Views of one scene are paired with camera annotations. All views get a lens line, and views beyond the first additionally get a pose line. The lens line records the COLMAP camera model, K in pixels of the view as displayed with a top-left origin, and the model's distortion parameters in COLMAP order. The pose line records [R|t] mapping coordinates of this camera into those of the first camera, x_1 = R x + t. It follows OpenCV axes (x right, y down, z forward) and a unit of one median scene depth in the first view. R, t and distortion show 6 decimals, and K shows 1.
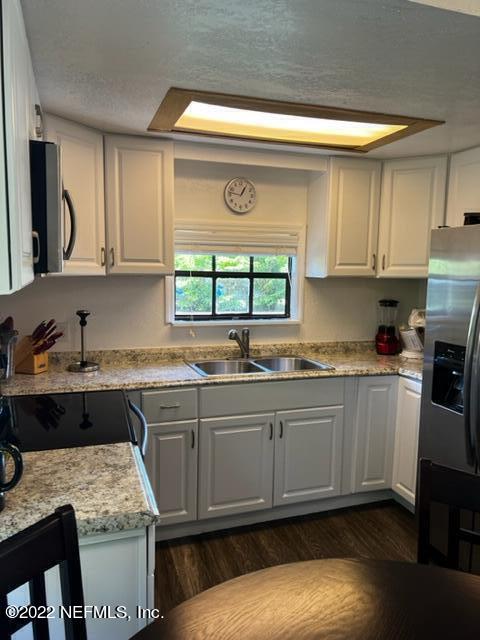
lens RADIAL K [[477.8, 0, 240.0], [0, 477.8, 320.0], [0, 0, 1]] dist [0.001114, -0.003413]
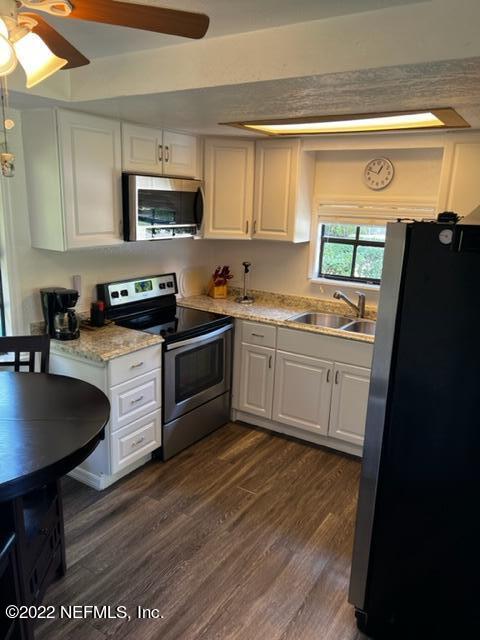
lens RADIAL K [[477.8, 0, 240.0], [0, 477.8, 320.0], [0, 0, 1]] dist [0.001114, -0.003413]
pose [[0.621345, 0.197156, -0.758327, 0.814838], [-0.105320, 0.980057, 0.168508, -0.090859], [0.776427, -0.024835, 0.629718, 0.046681]]
